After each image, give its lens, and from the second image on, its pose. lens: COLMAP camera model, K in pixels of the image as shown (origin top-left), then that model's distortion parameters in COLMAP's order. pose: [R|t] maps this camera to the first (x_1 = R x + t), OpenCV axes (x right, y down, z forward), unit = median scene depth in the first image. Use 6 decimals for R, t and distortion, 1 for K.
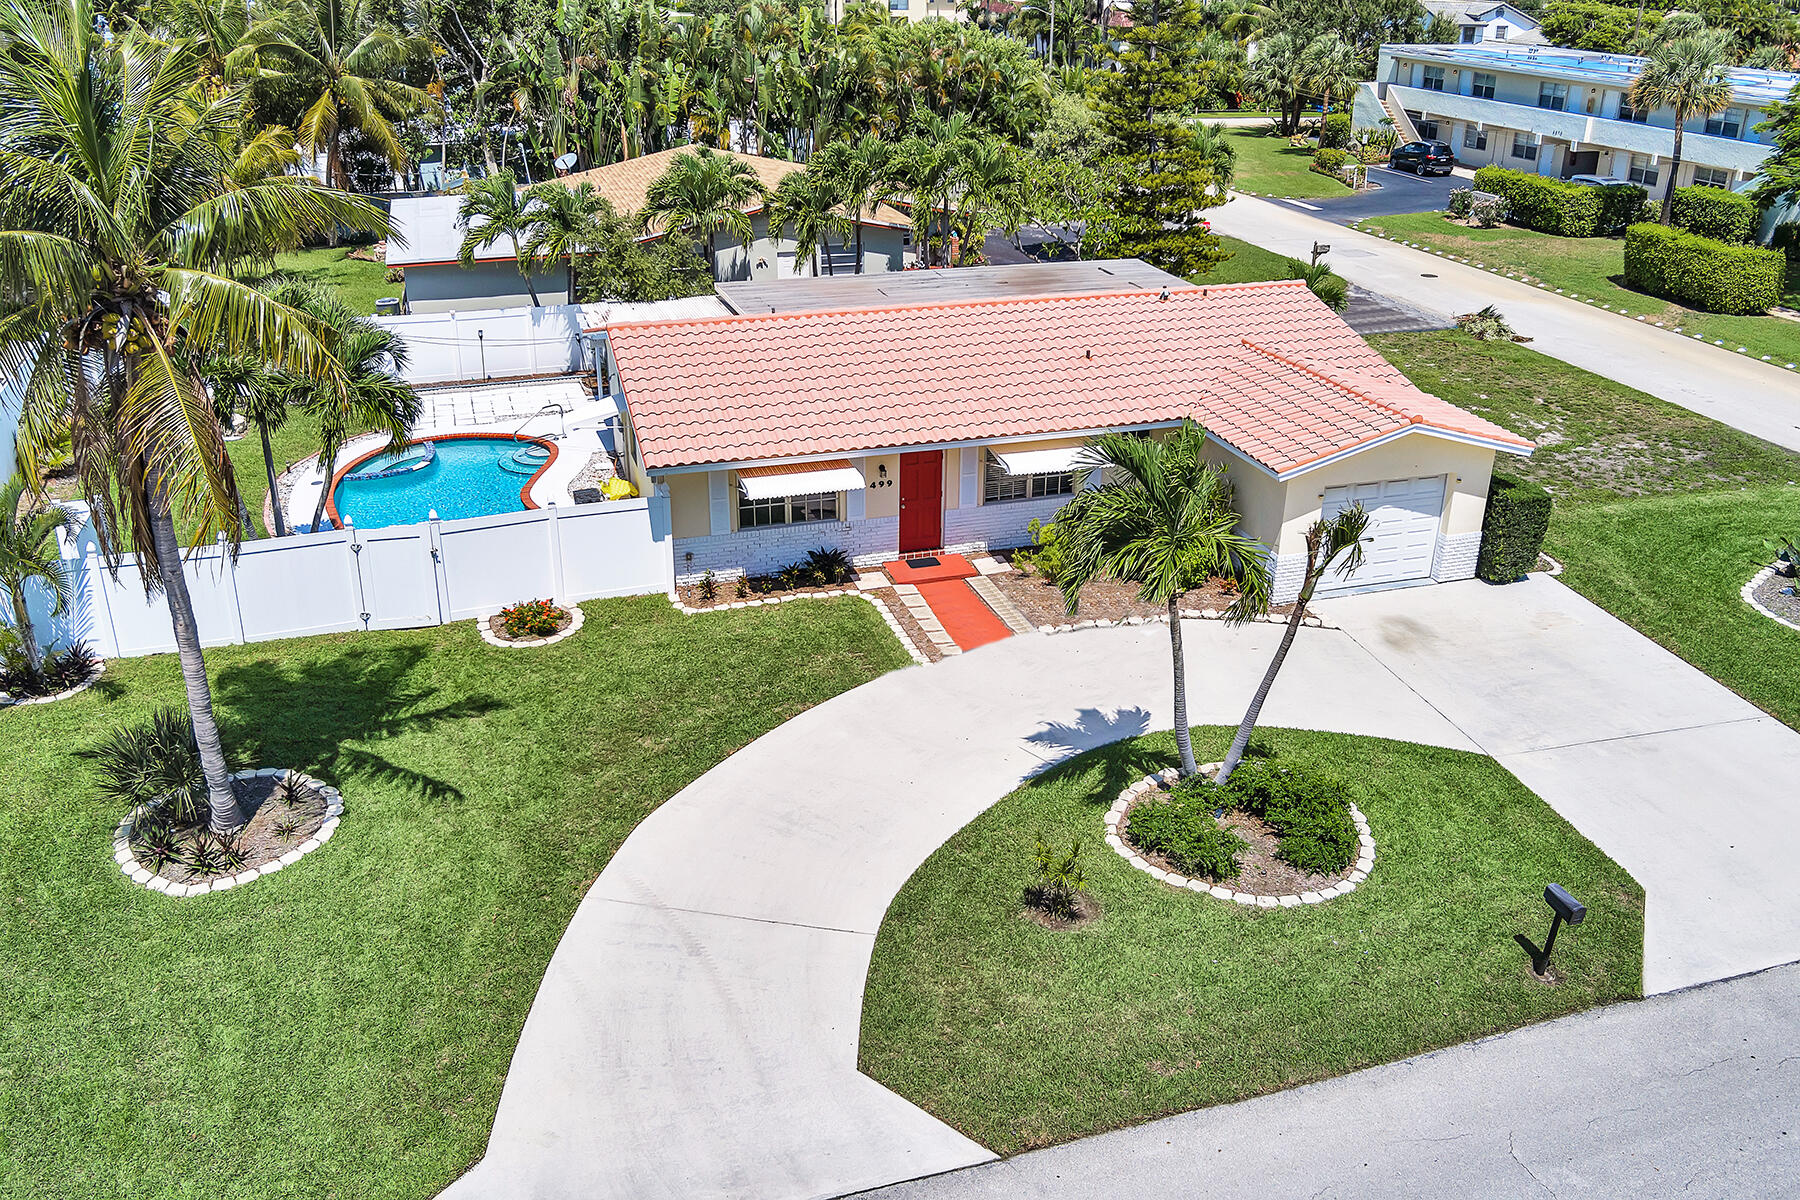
lens RADIAL K [[1443.4, 0, 898.8], [0, 1443.4, 595.4], [0, 0, 1]] dist [-0.067645, 0.012197]
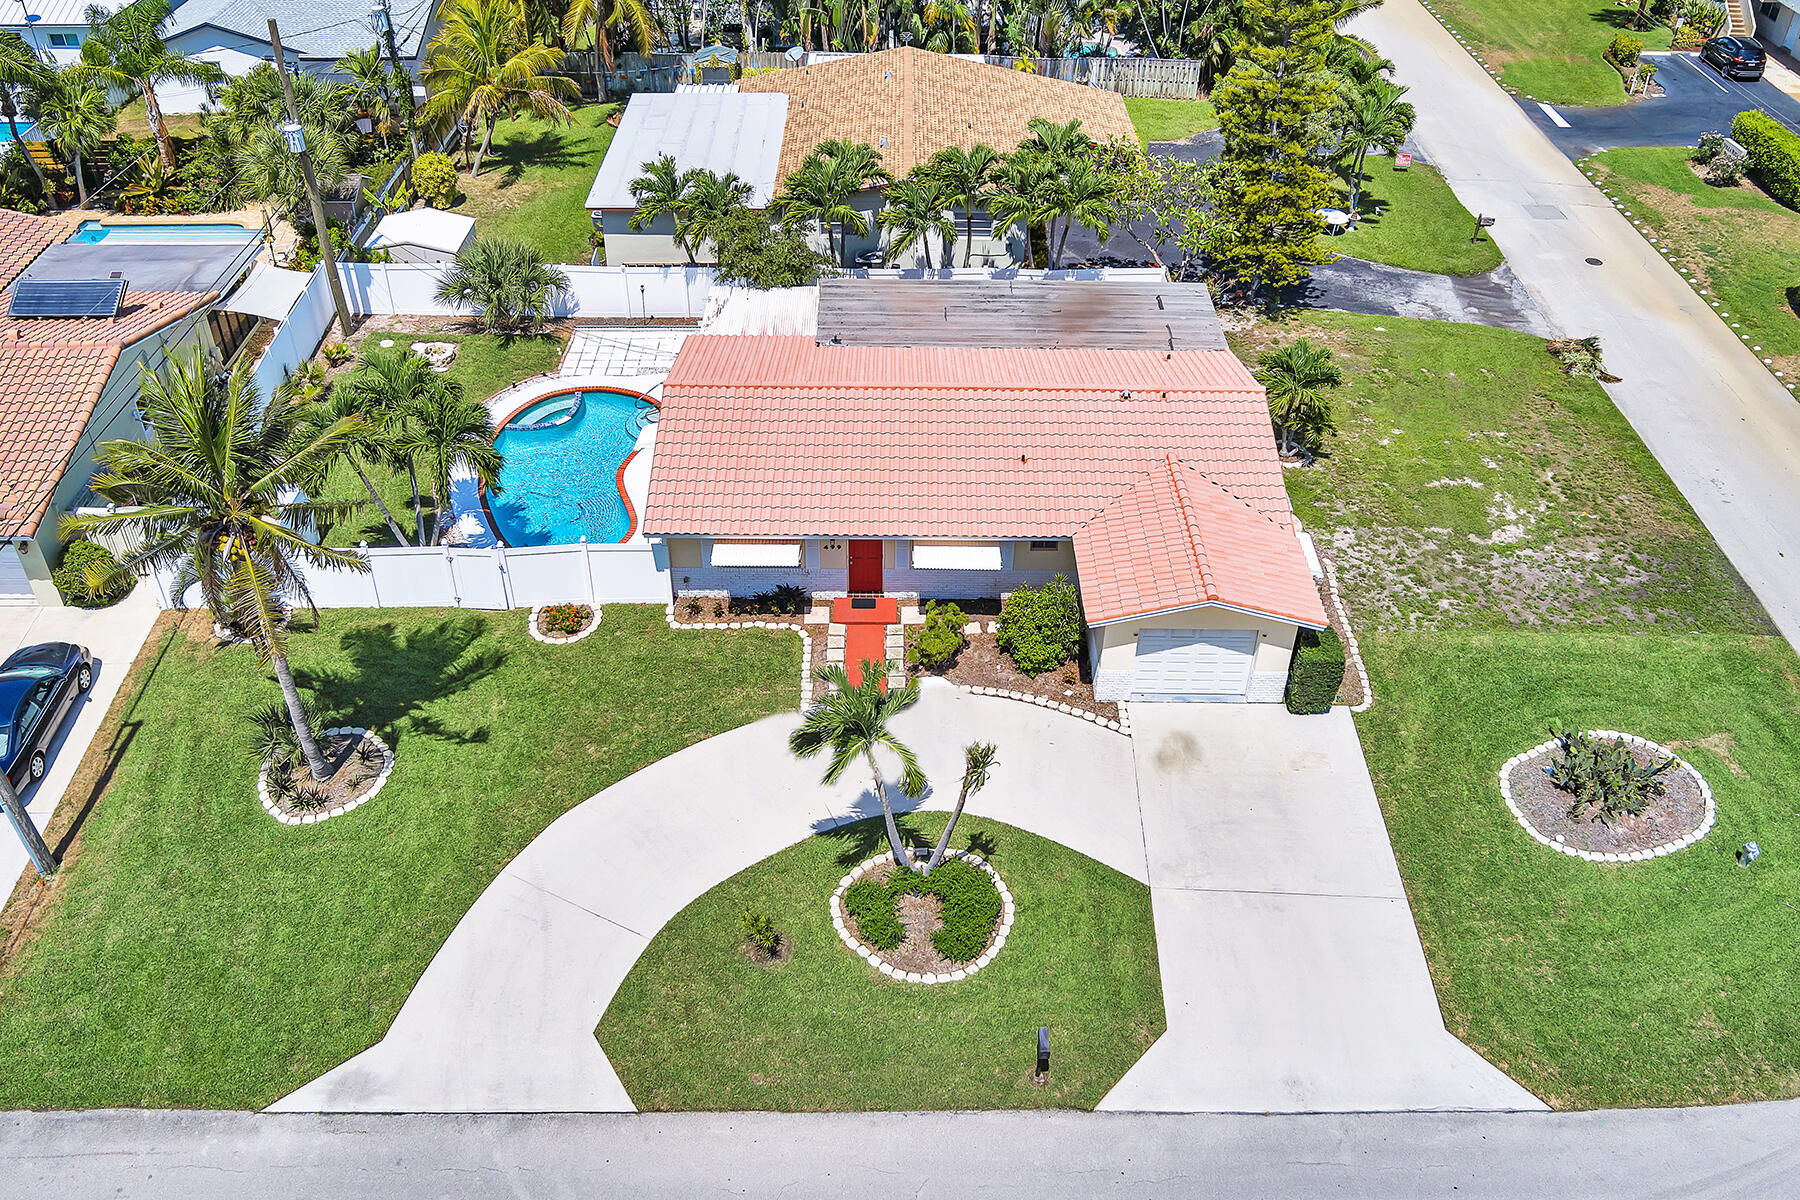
lens RADIAL K [[1443.4, 0, 902.5], [0, 1443.4, 614.7], [0, 0, 1]] dist [-0.067645, 0.012197]
pose [[0.956032, 0.187023, -0.225886, 0.405684], [-0.123049, 0.954994, 0.269900, -0.431415], [0.266197, -0.230238, 0.936018, -0.263914]]
